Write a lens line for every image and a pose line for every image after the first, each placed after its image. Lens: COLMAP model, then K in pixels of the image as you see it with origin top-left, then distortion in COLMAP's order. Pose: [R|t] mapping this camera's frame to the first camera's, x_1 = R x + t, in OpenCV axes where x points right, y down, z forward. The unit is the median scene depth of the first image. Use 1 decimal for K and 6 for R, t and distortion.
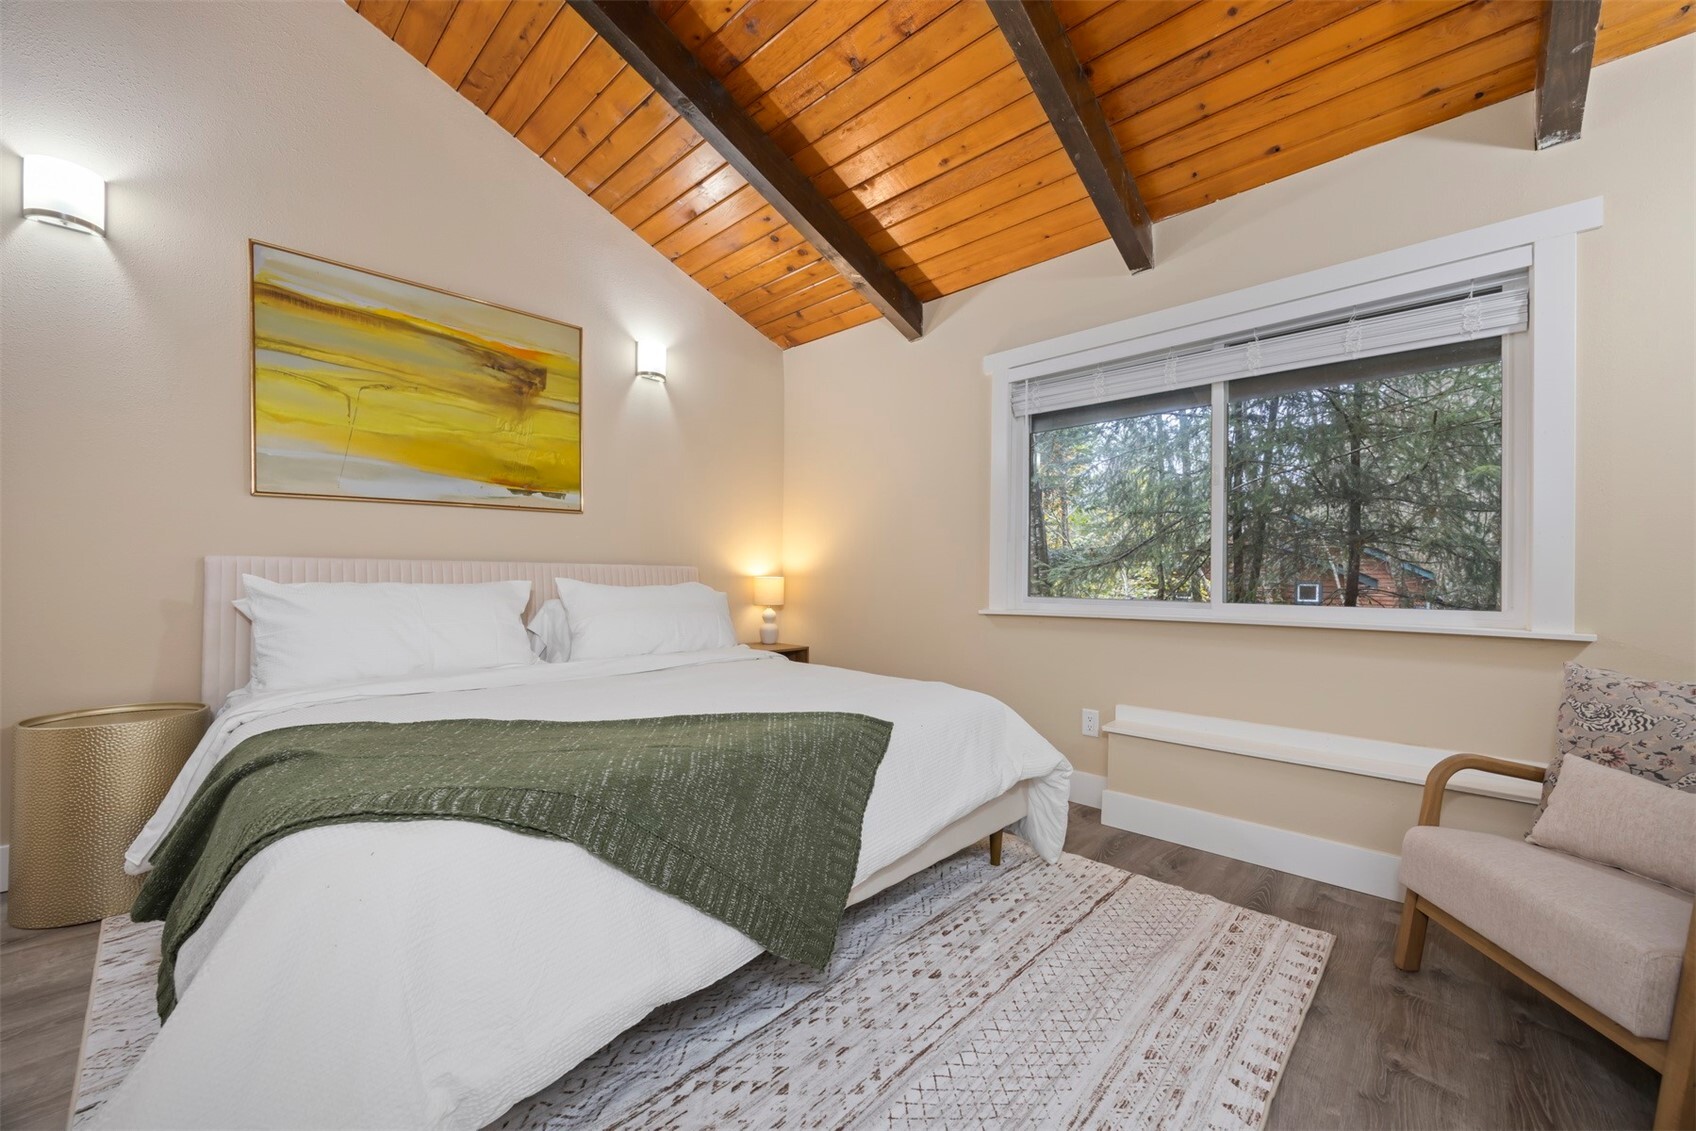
lens RADIAL K [[637.0, 0, 848.0], [0, 637.0, 565.5], [0, 0, 1]] dist [0.001521, 0.000090]
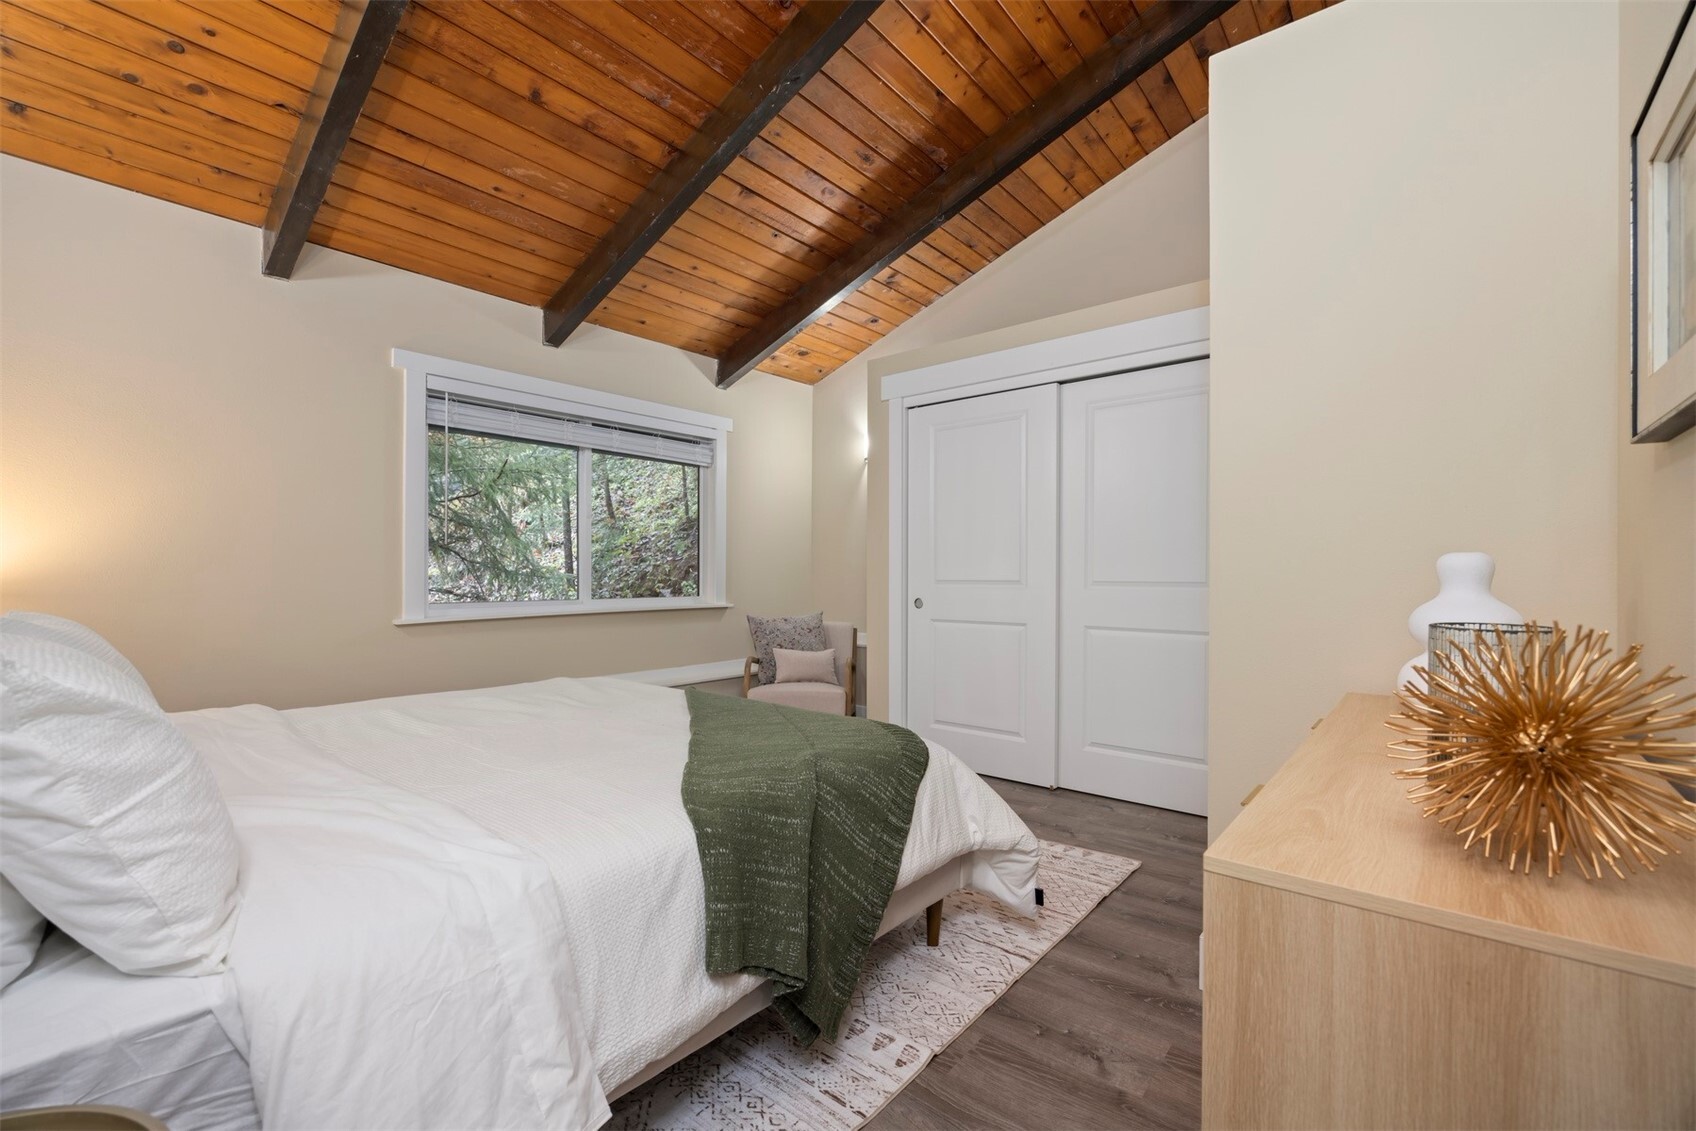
lens RADIAL K [[719.1, 0, 847.7], [0, 719.1, 570.5], [0, 0, 1]] dist [-0.000535, -0.000034]
pose [[-0.037570, 0.002780, 0.999290, -1.236879], [-0.008537, 0.999959, -0.003102, -0.009142], [-0.999258, -0.008647, -0.037545, 0.546143]]
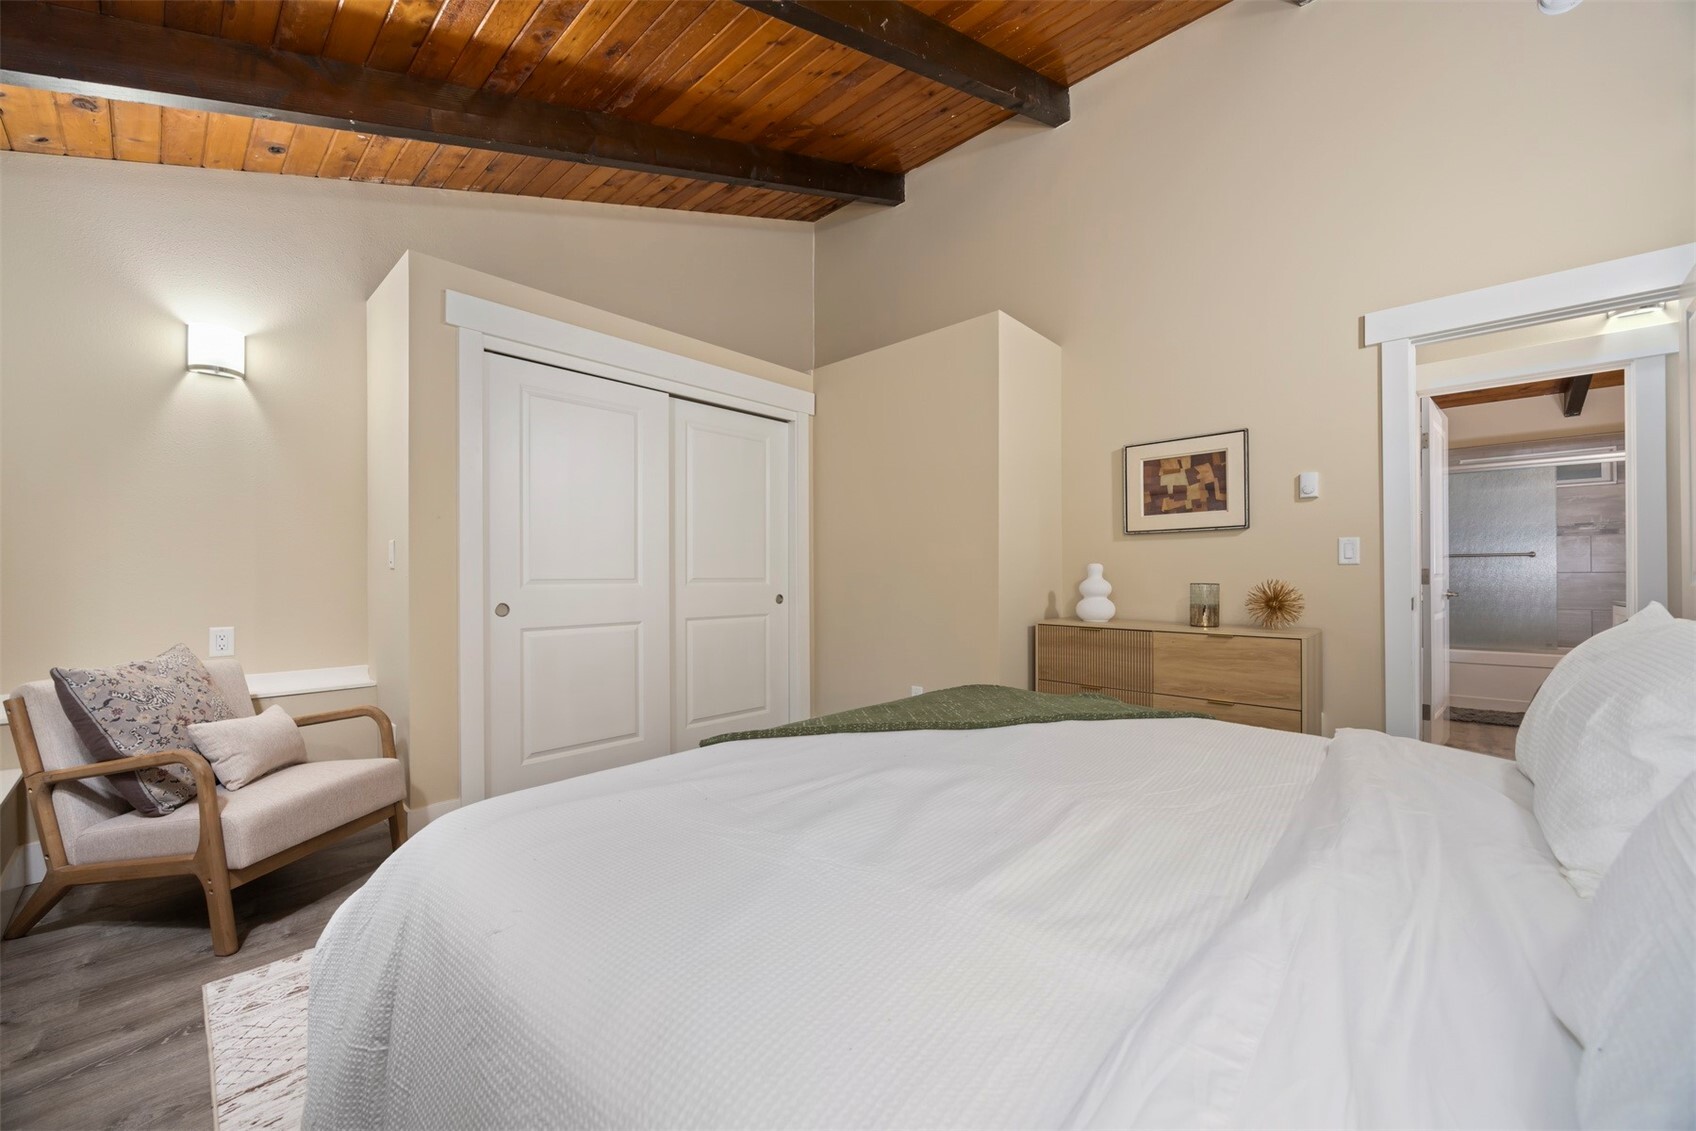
lens RADIAL K [[642.0, 0, 850.1], [0, 642.0, 574.5], [0, 0, 1]] dist [-0.012886, -0.000039]
pose [[-0.999998, 0.001279, -0.001577, -0.105654], [0.001298, 0.999925, -0.012171, 0.013417], [0.001561, -0.012173, -0.999925, 1.529339]]
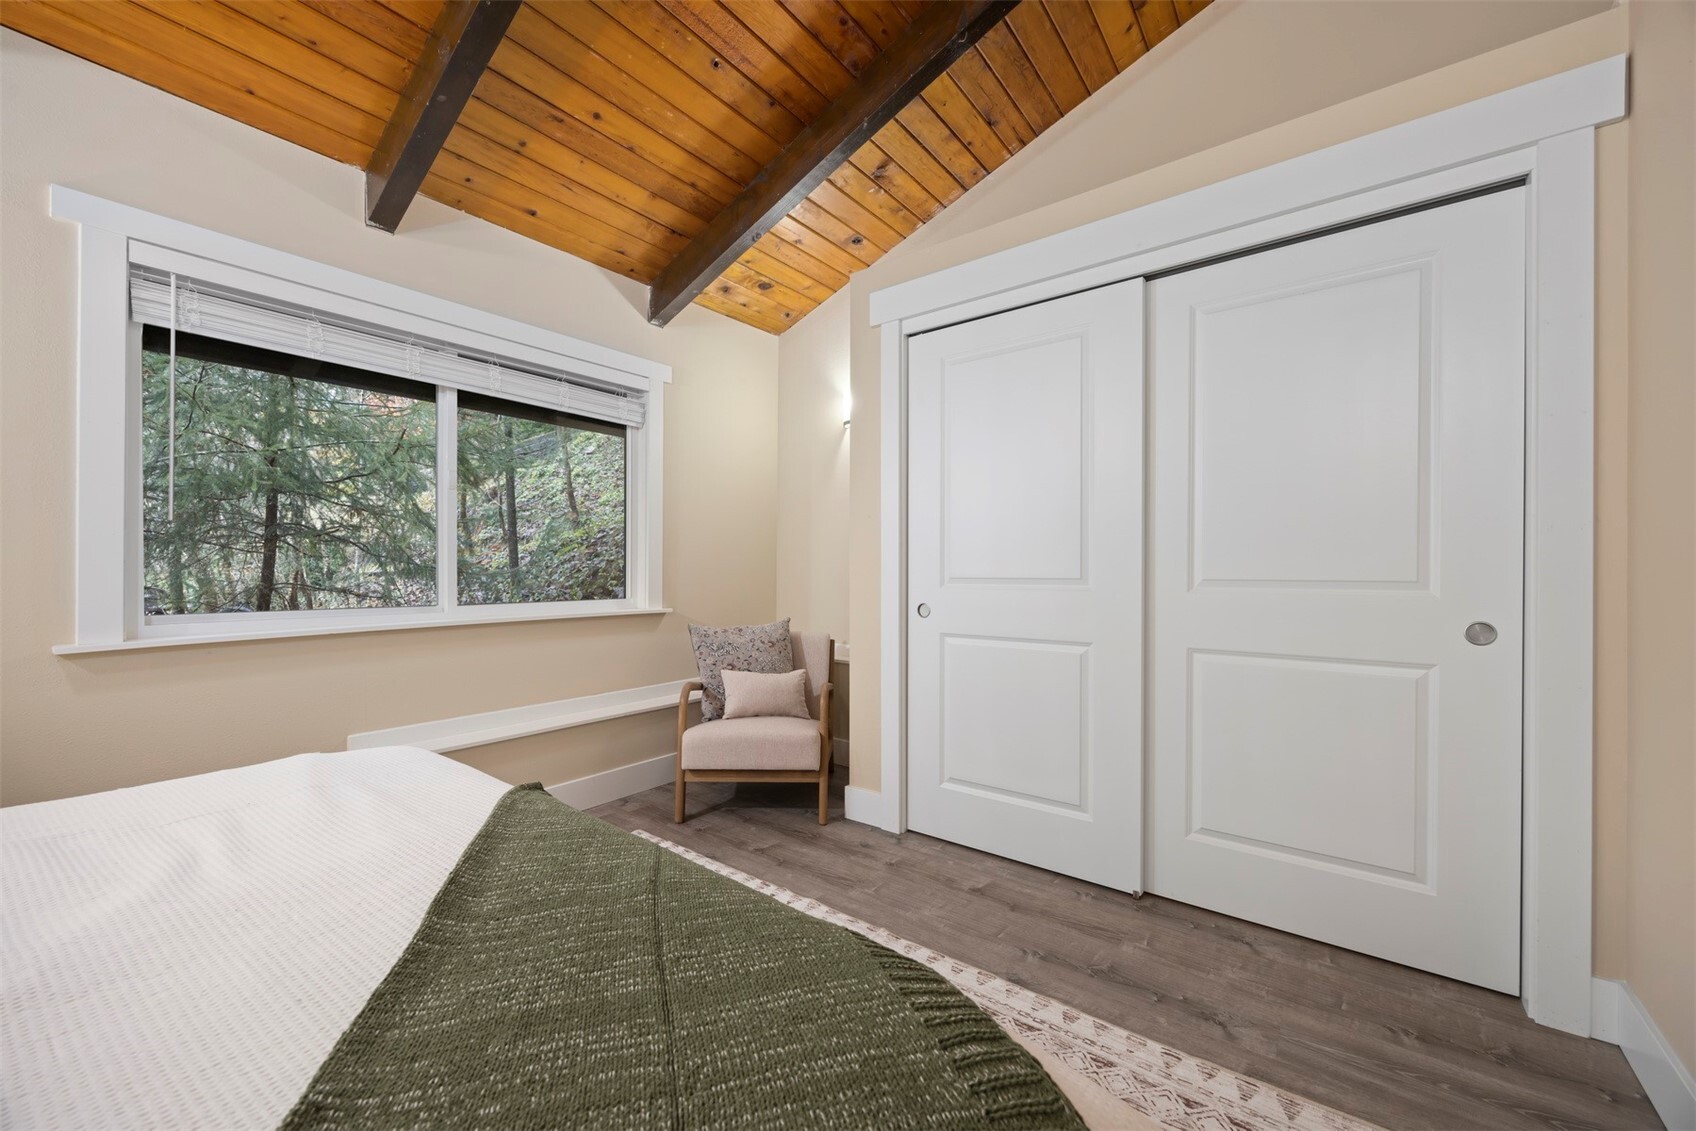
lens RADIAL K [[642.0, 0, 850.1], [0, 642.0, 574.5], [0, 0, 1]] dist [-0.012886, -0.000039]
pose [[-0.084478, -0.008162, 0.996392, -0.559283], [-0.008076, 0.999939, 0.007507, -0.005100], [-0.996393, -0.007413, -0.084539, 0.526602]]
